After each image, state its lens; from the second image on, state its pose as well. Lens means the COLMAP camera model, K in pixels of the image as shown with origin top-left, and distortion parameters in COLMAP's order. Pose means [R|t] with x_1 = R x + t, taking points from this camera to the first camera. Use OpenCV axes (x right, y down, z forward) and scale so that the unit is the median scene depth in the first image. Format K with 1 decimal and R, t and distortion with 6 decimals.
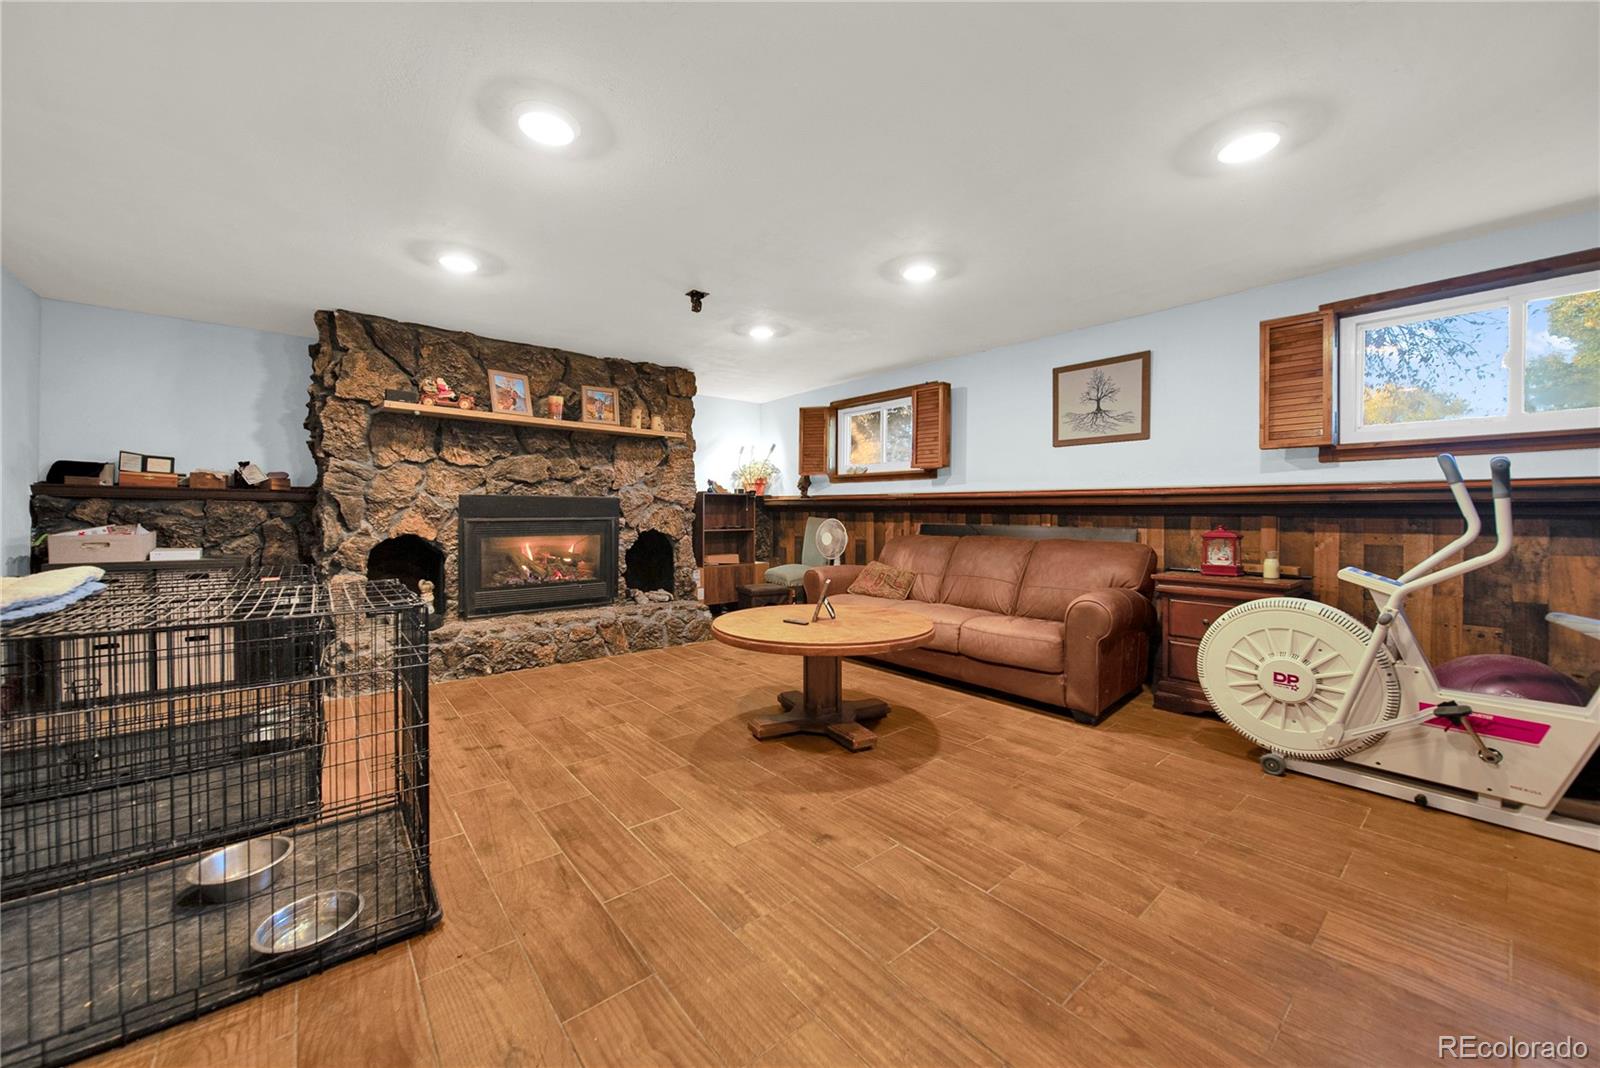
lens RADIAL K [[601.1, 0, 787.2], [0, 601.1, 521.5], [0, 0, 1]] dist [0.000031, -0.000755]
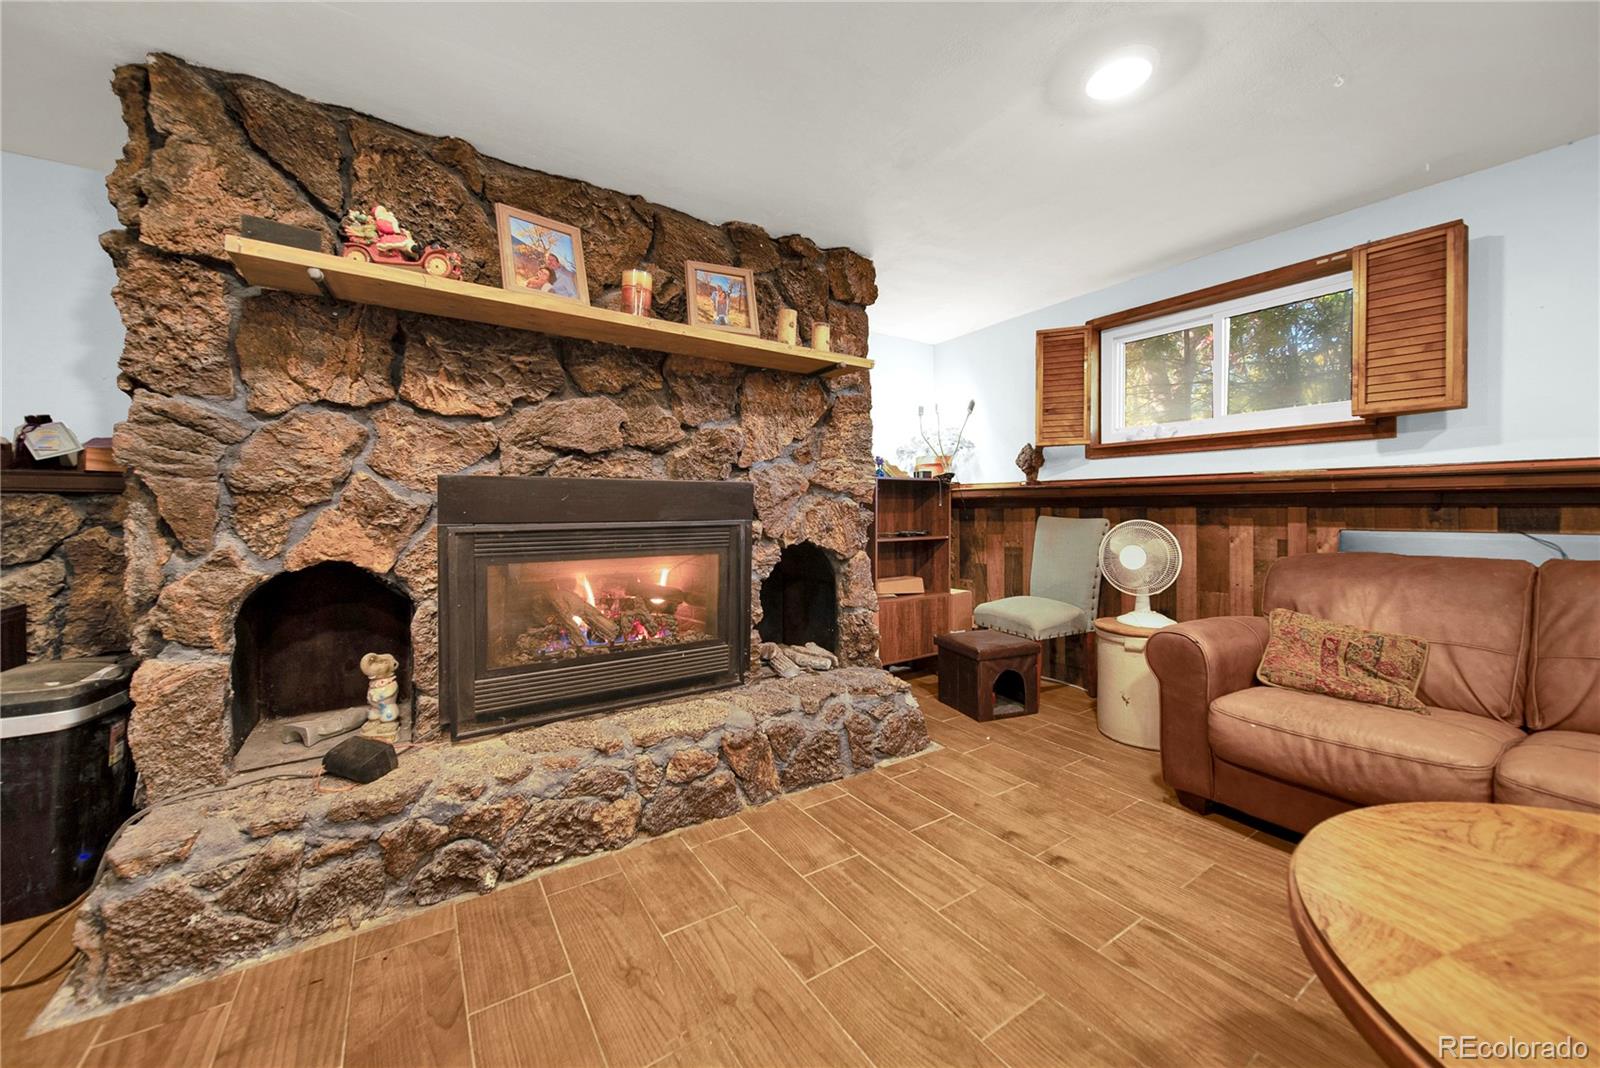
lens RADIAL K [[601.1, 0, 795.9], [0, 601.1, 511.0], [0, 0, 1]] dist [0.000031, -0.000755]
pose [[0.995237, -0.007531, -0.097192, -0.228538], [0.006181, 0.999880, -0.014175, -0.008696], [0.097287, 0.013507, 0.995165, 0.575082]]
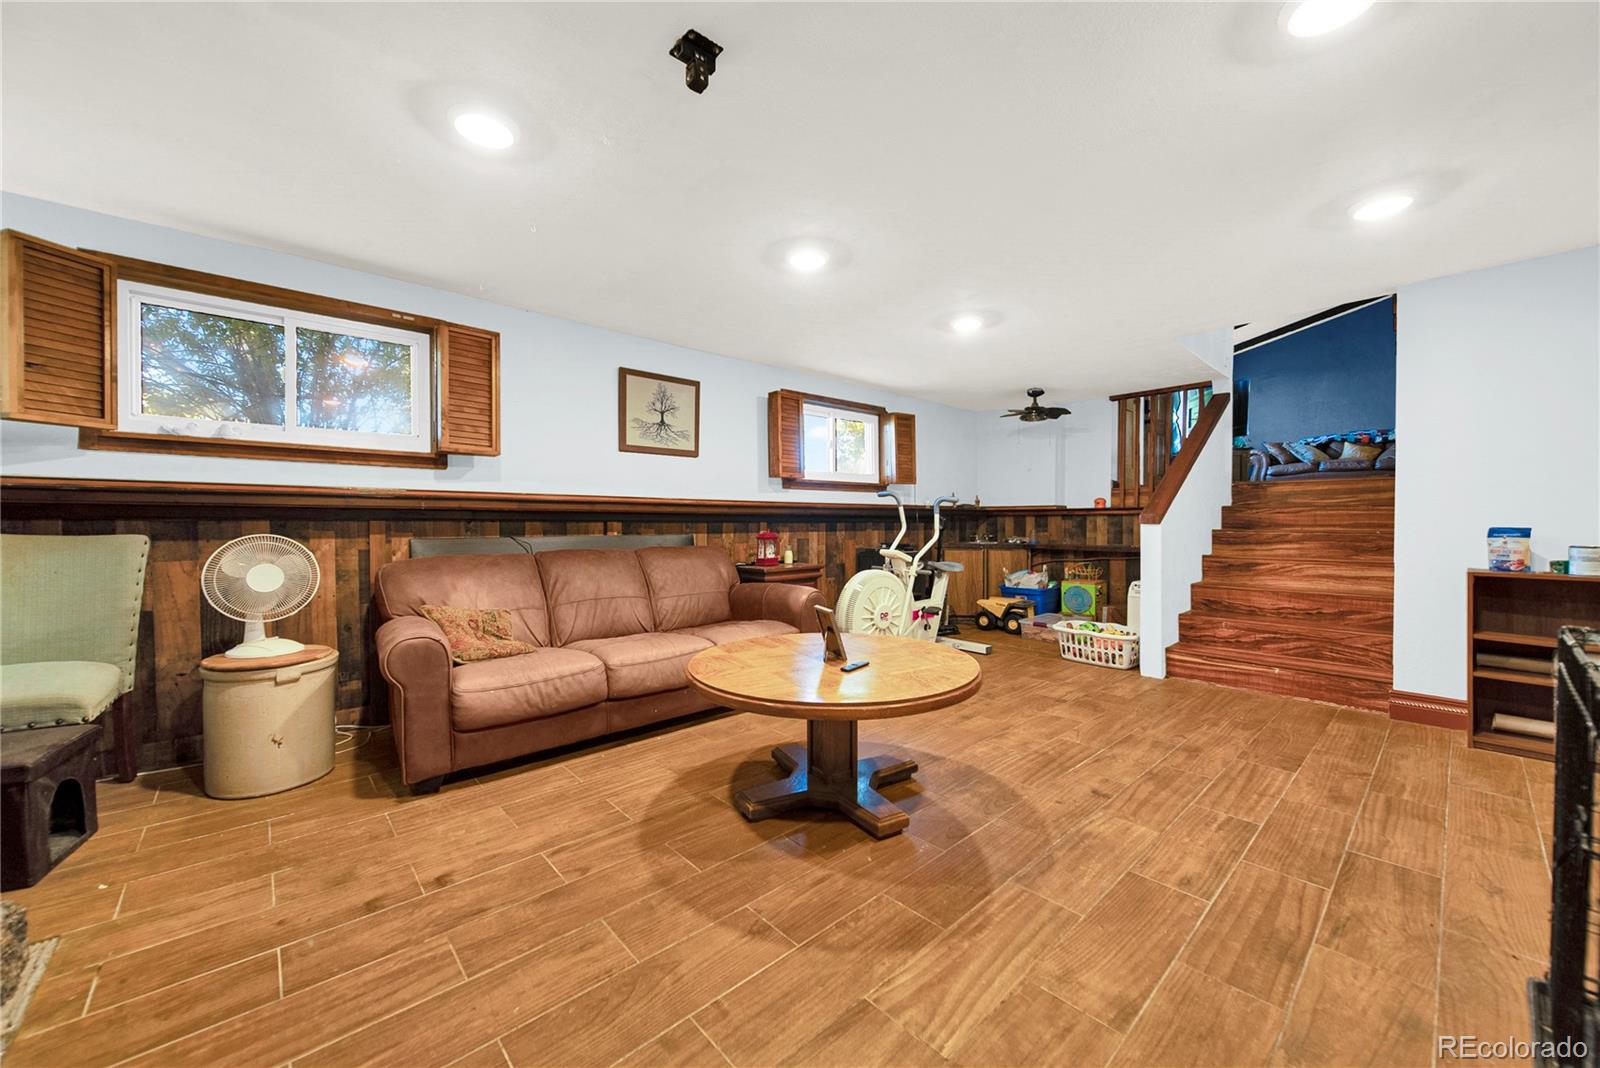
lens RADIAL K [[601.1, 0, 786.7], [0, 601.1, 533.3], [0, 0, 1]] dist [0.000031, -0.000755]
pose [[-0.052885, -0.023197, 0.998331, -0.526004], [0.015045, 0.999598, 0.024023, -0.013476], [-0.998487, 0.016291, -0.052514, 0.811160]]
